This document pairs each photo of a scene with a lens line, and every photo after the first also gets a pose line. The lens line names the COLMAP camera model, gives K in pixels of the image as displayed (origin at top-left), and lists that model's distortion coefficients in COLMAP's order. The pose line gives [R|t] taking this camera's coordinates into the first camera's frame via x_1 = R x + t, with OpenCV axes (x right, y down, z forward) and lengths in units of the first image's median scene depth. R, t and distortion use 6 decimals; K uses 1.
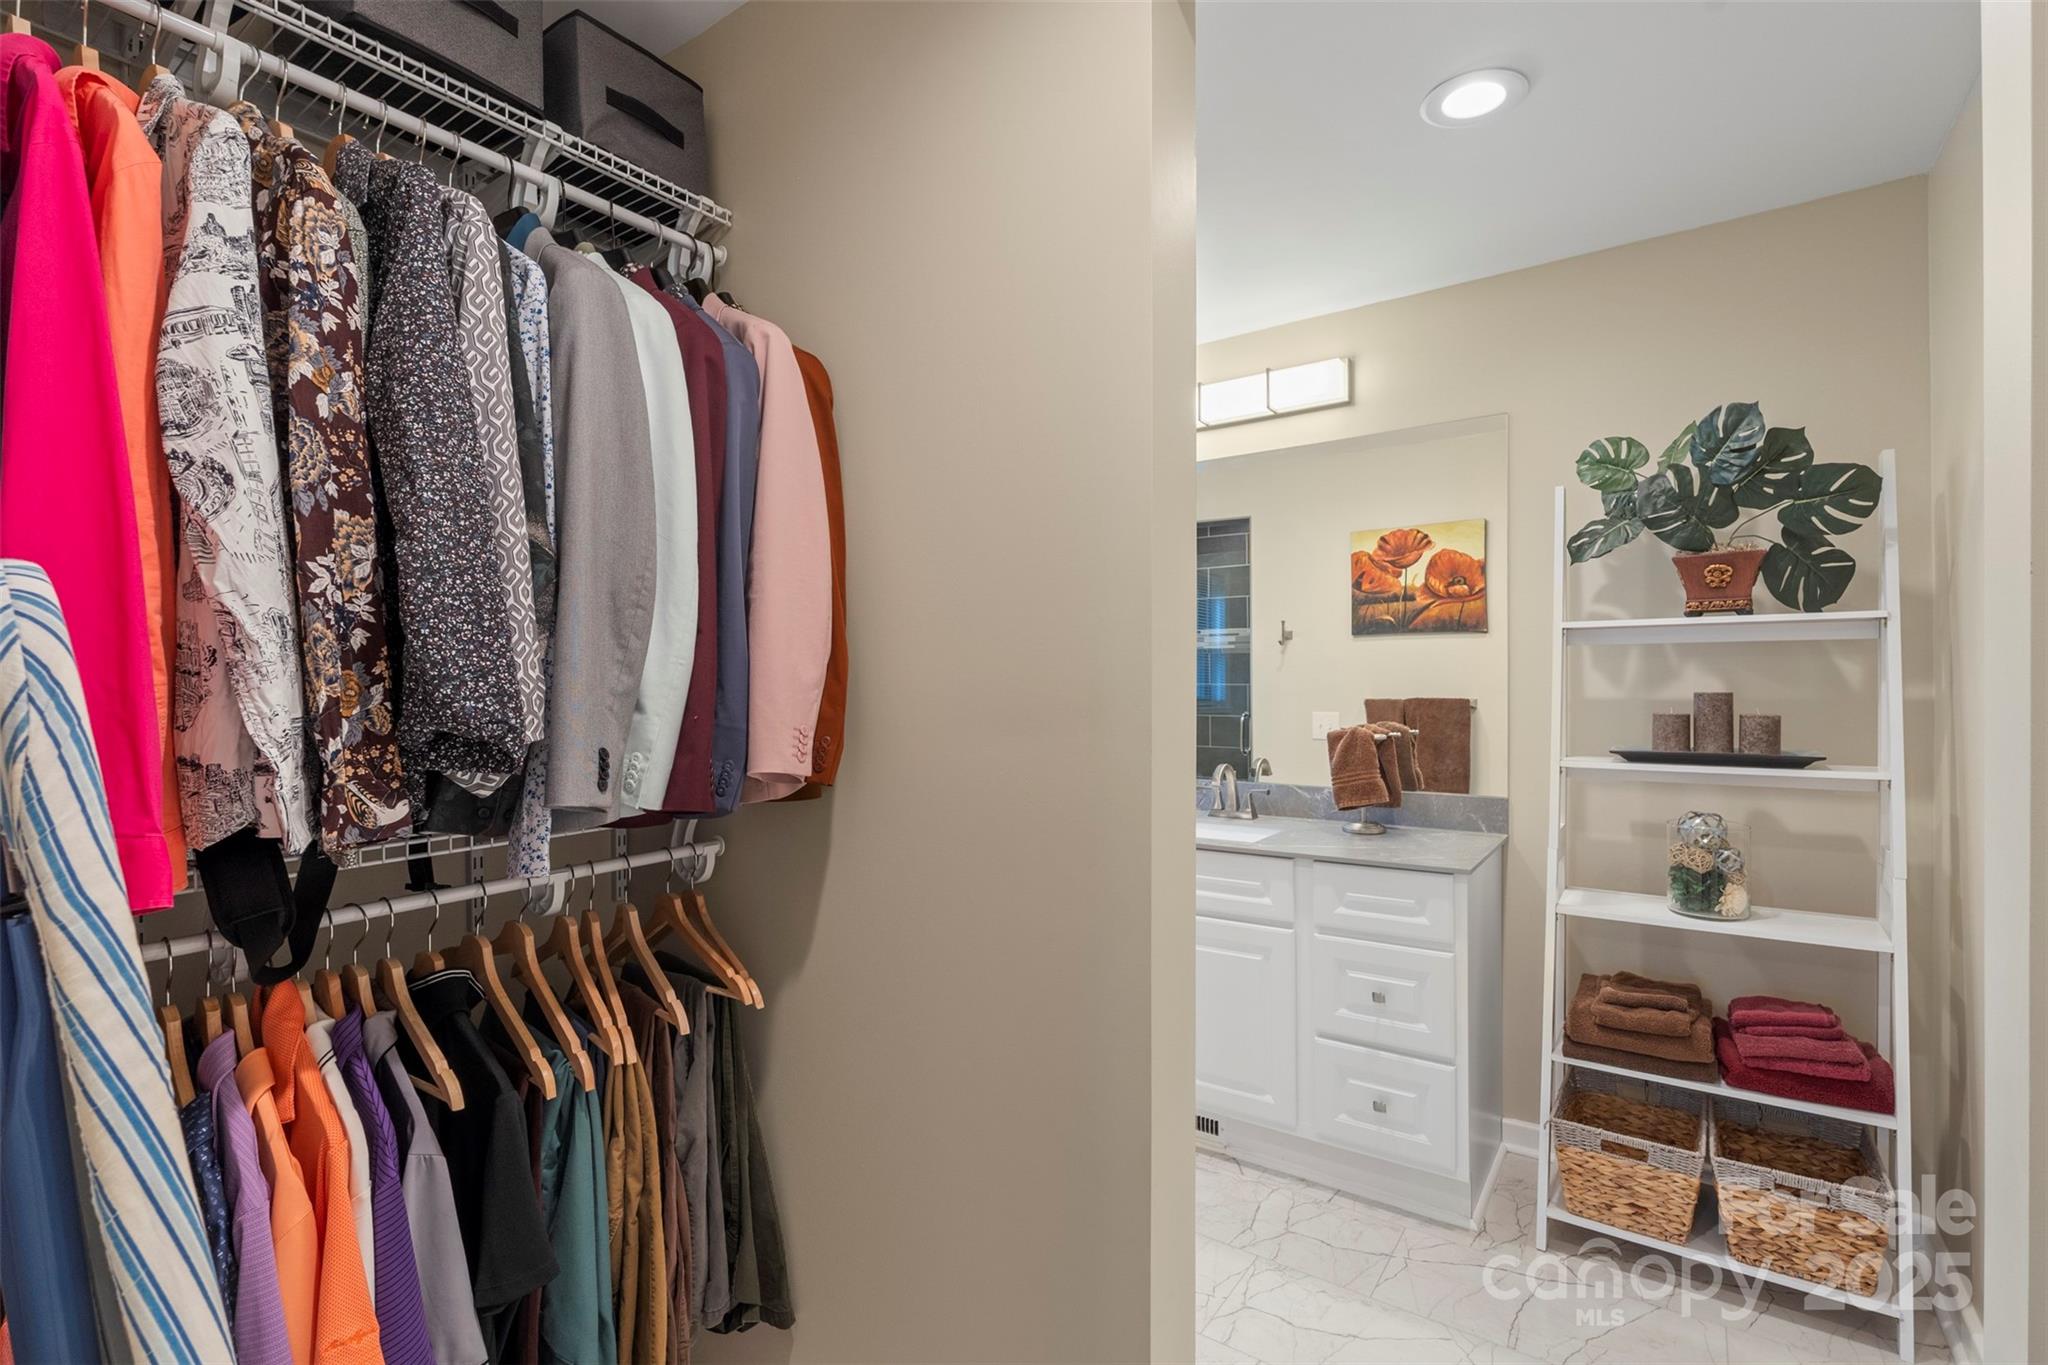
lens RADIAL K [[912.6, 0, 1018.8], [0, 912.6, 690.8], [0, 0, 1]] dist [-0.000204, -0.000006]
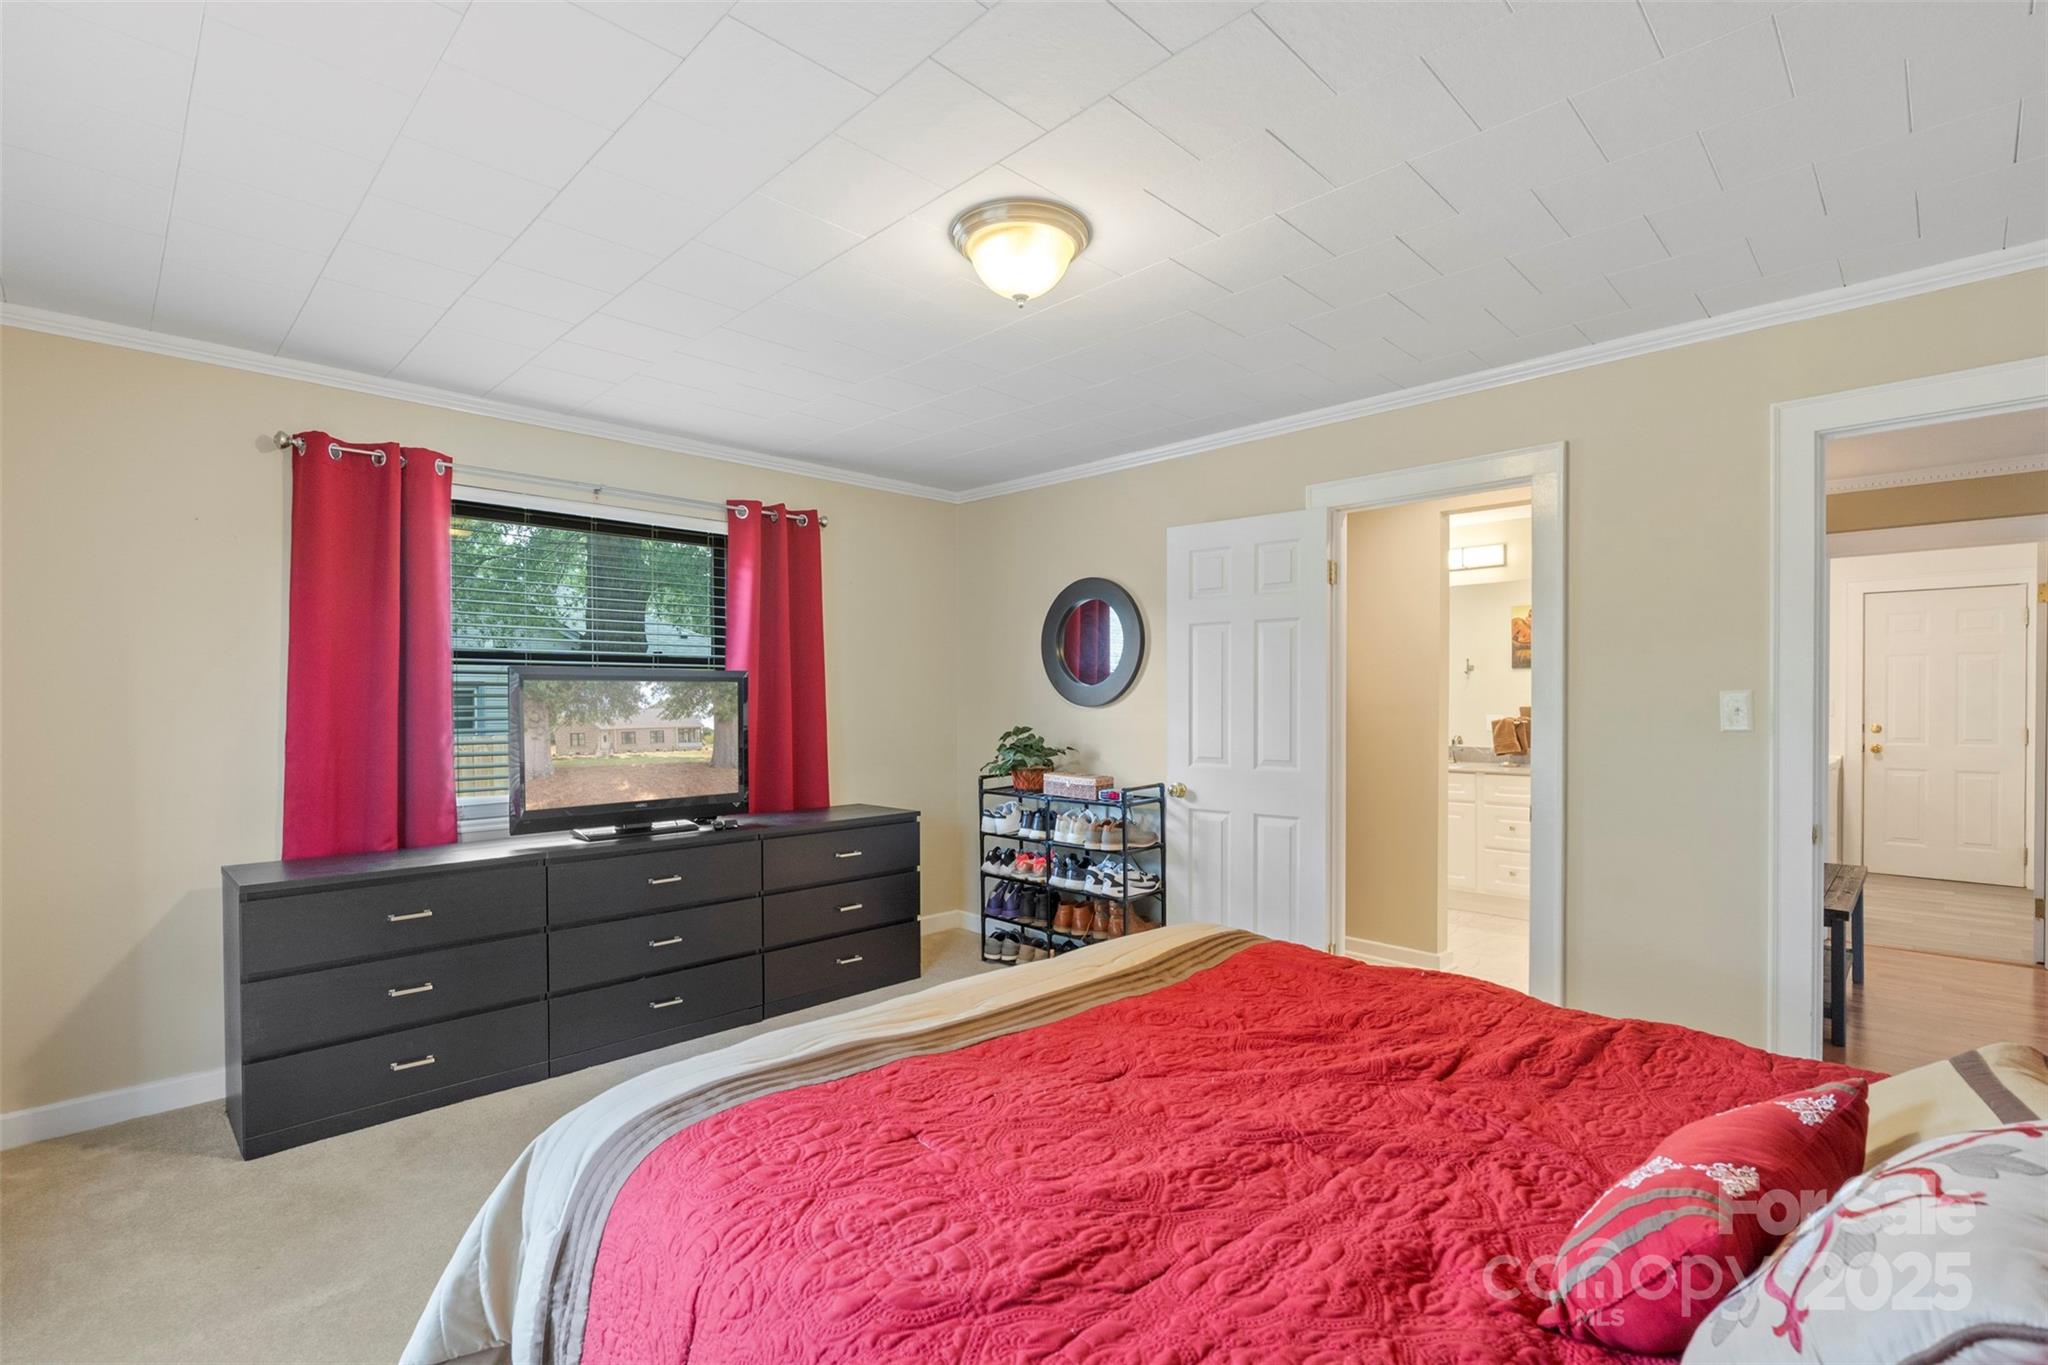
lens RADIAL K [[912.6, 0, 1026.6], [0, 912.6, 689.0], [0, 0, 1]] dist [-0.000204, -0.000006]
pose [[0.986960, 0.006838, -0.160821, -0.391900], [-0.008004, 0.999946, -0.006604, -0.006837], [0.160767, 0.007805, 0.986961, -1.277562]]
